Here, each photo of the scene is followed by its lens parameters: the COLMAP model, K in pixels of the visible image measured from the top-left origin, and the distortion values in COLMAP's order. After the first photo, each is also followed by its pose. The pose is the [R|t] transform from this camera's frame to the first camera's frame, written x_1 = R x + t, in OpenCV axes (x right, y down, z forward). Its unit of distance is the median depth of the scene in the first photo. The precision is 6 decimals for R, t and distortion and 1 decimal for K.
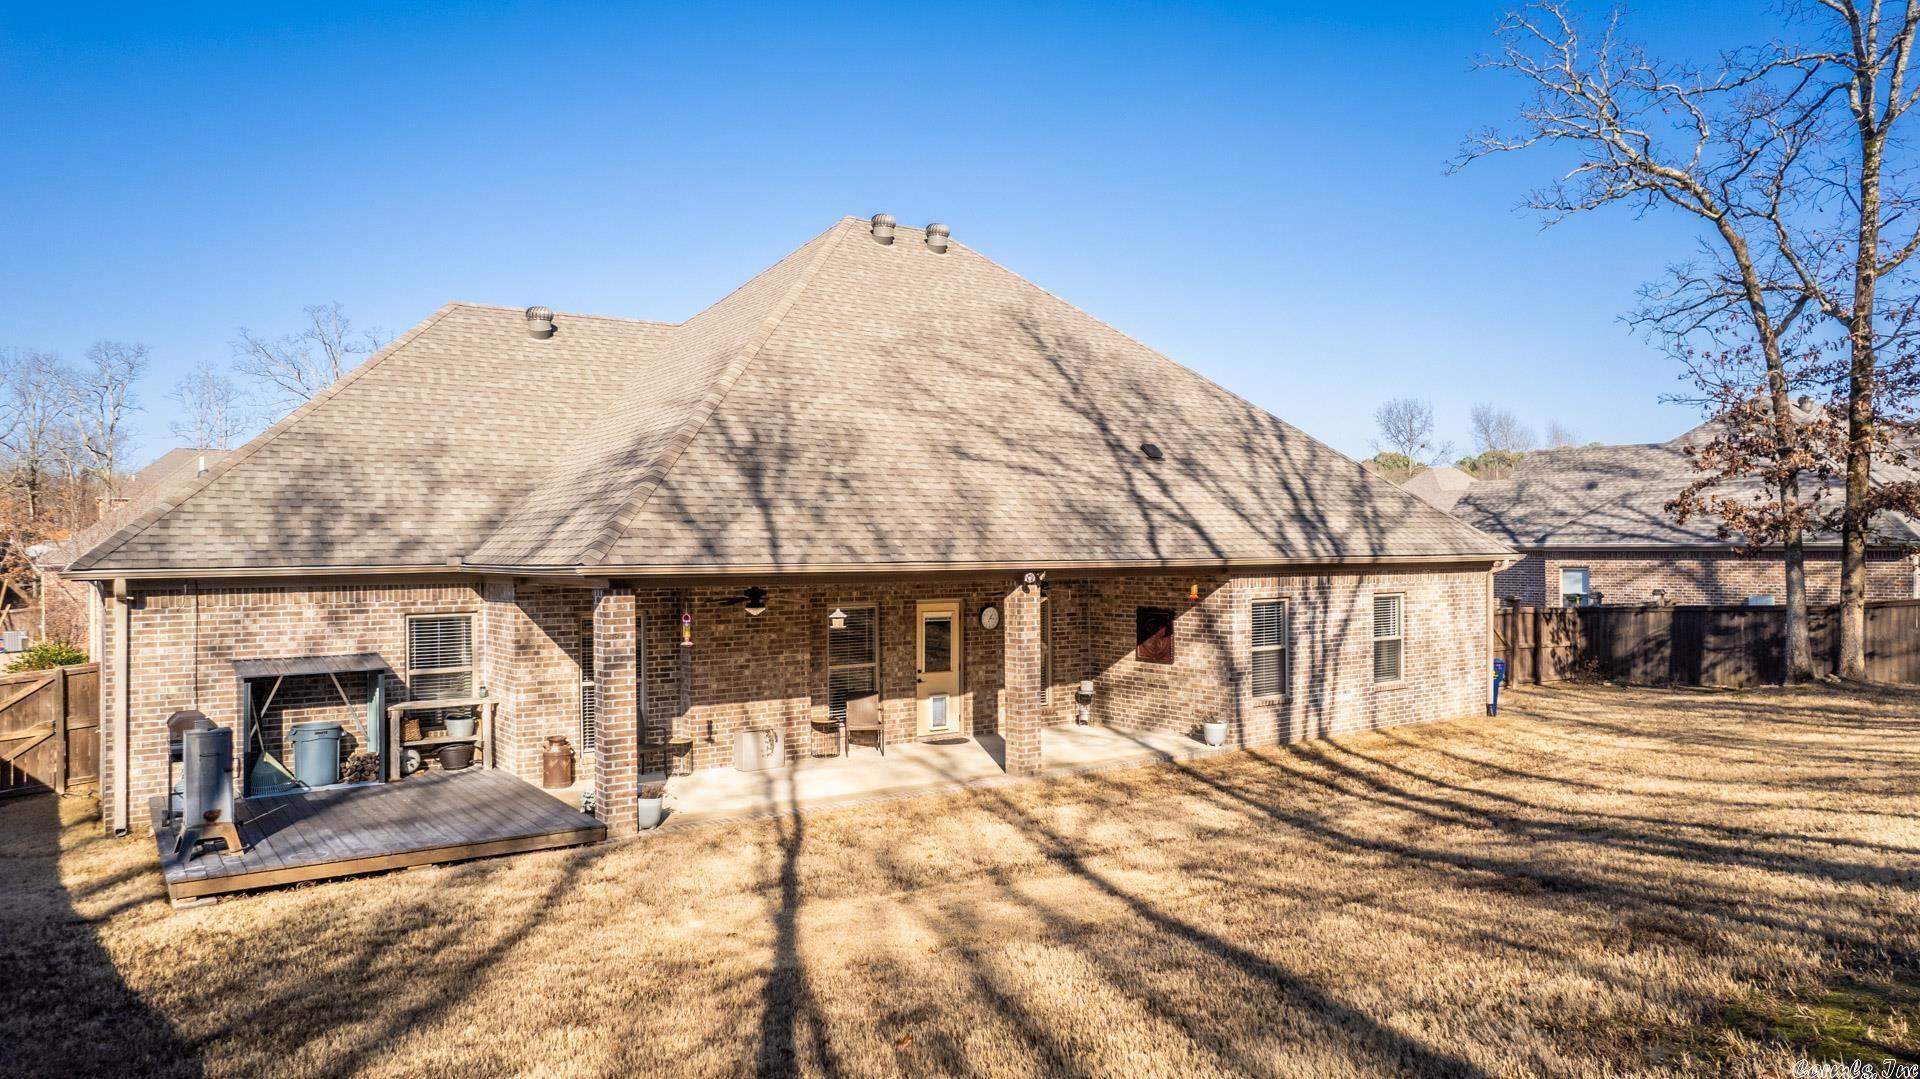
lens RADIAL K [[1226.5, 0, 965.4], [0, 1226.5, 544.5], [0, 0, 1]] dist [-0.061436, 0.037256]
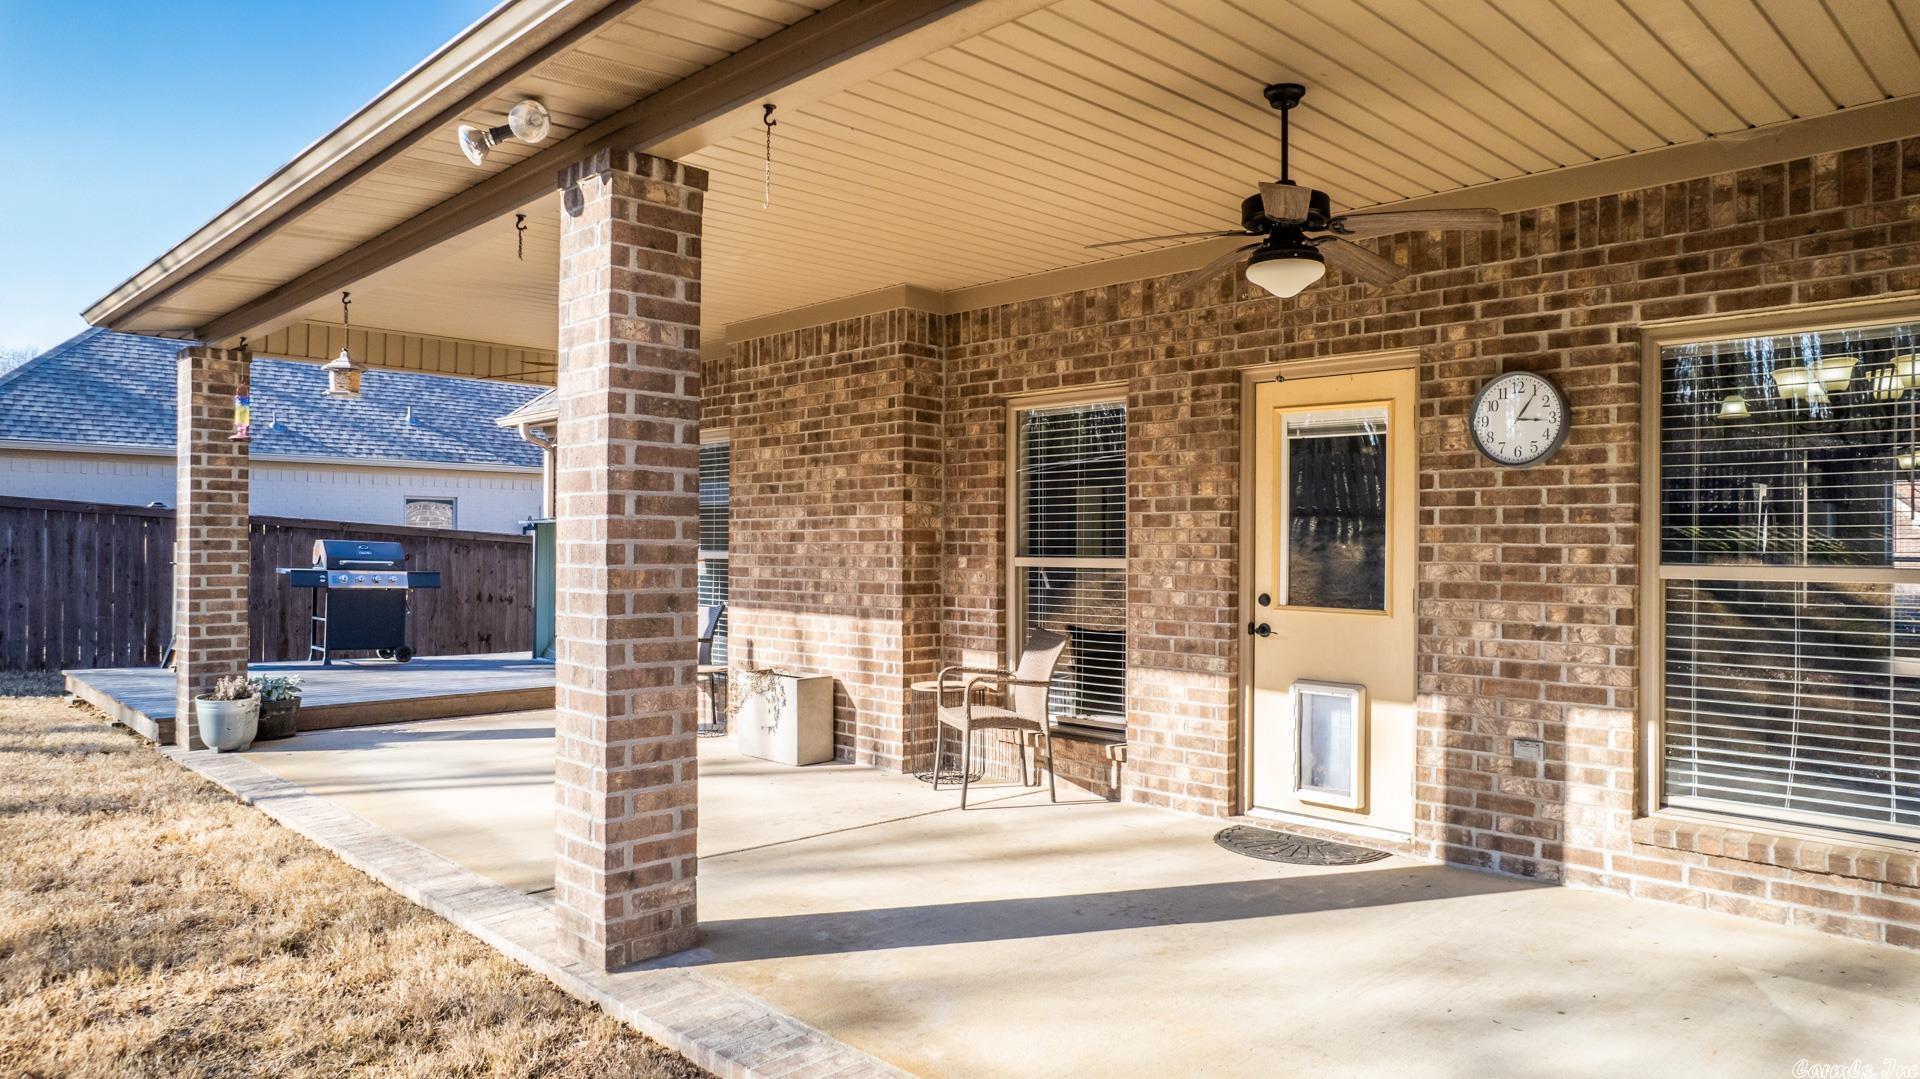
lens RADIAL K [[1226.5, 0, 965.4], [0, 1226.5, 544.5], [0, 0, 1]] dist [-0.061436, 0.037256]
pose [[0.145628, 0.004524, -0.989329, 0.313129], [-0.006111, 0.999975, 0.003673, 0.107823], [0.989321, 0.005511, 0.145652, 1.066534]]
